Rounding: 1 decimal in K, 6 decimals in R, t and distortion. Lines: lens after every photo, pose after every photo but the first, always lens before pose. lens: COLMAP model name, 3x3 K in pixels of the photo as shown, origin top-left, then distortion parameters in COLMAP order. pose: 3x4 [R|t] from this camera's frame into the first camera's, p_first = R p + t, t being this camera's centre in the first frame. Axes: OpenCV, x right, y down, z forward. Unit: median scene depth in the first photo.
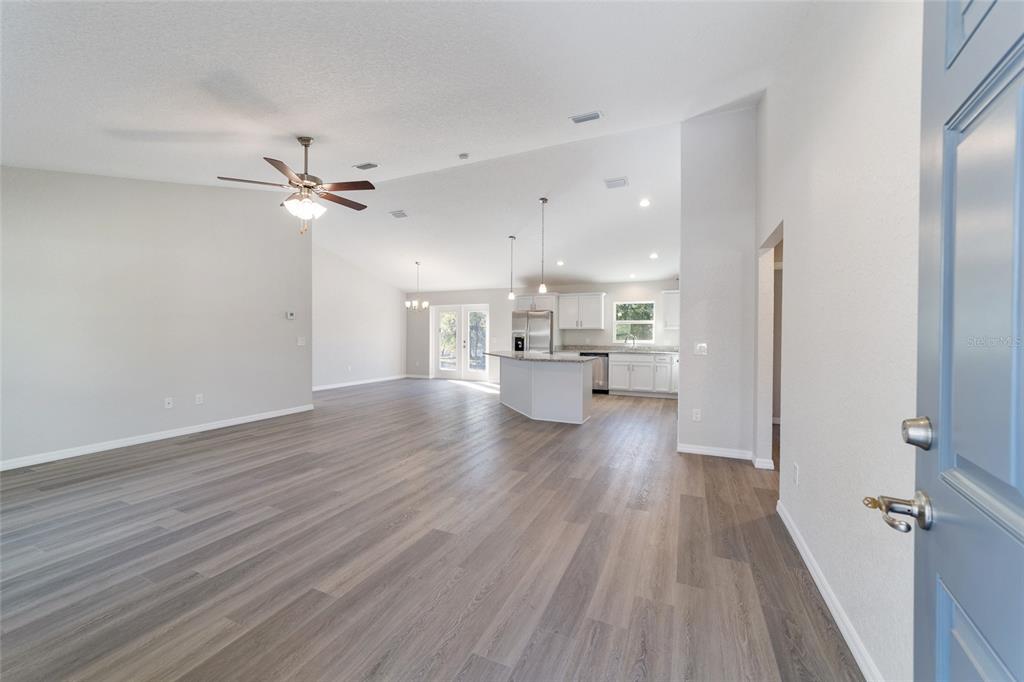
lens RADIAL K [[391.2, 0, 509.0], [0, 391.2, 338.7], [0, 0, 1]] dist [-0.019205, 0.008849]
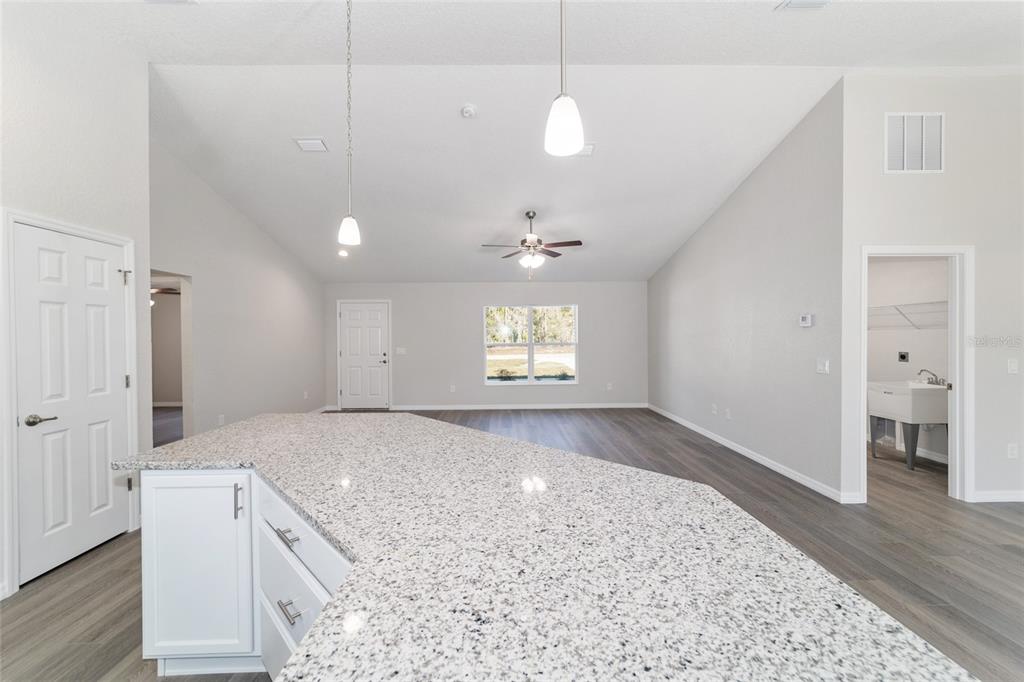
lens RADIAL K [[391.2, 0, 509.0], [0, 391.2, 338.7], [0, 0, 1]] dist [-0.019205, 0.008849]
pose [[-0.902946, 0.003948, -0.429736, 0.108336], [-0.001958, 0.999910, 0.013300, -0.039992], [0.429749, 0.012851, -0.902857, 1.393886]]
